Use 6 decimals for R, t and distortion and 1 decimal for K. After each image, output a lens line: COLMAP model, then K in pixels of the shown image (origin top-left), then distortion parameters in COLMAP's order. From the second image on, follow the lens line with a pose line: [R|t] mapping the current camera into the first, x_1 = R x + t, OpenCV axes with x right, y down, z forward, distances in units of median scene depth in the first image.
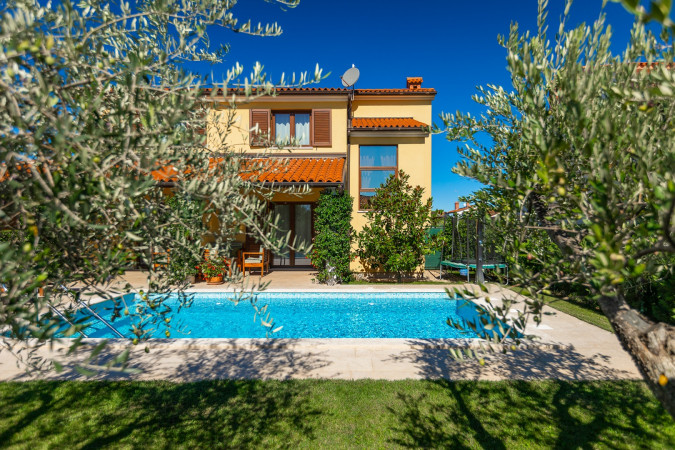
lens RADIAL K [[380.7, 0, 337.5], [0, 380.7, 225.0], [0, 0, 1]] dist [-0.003469, -0.000340]
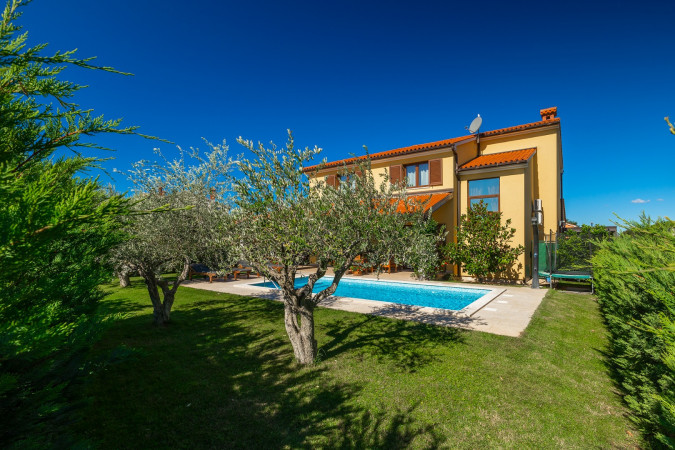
lens RADIAL K [[310.9, 0, 338.3], [0, 310.9, 240.0], [0, 0, 1]] dist [0.000764, 0.000039]
pose [[0.808374, -0.003446, -0.588660, 0.350363], [0.002450, 0.999994, -0.002489, -0.001053], [0.588665, 0.000570, 0.808377, -0.151448]]
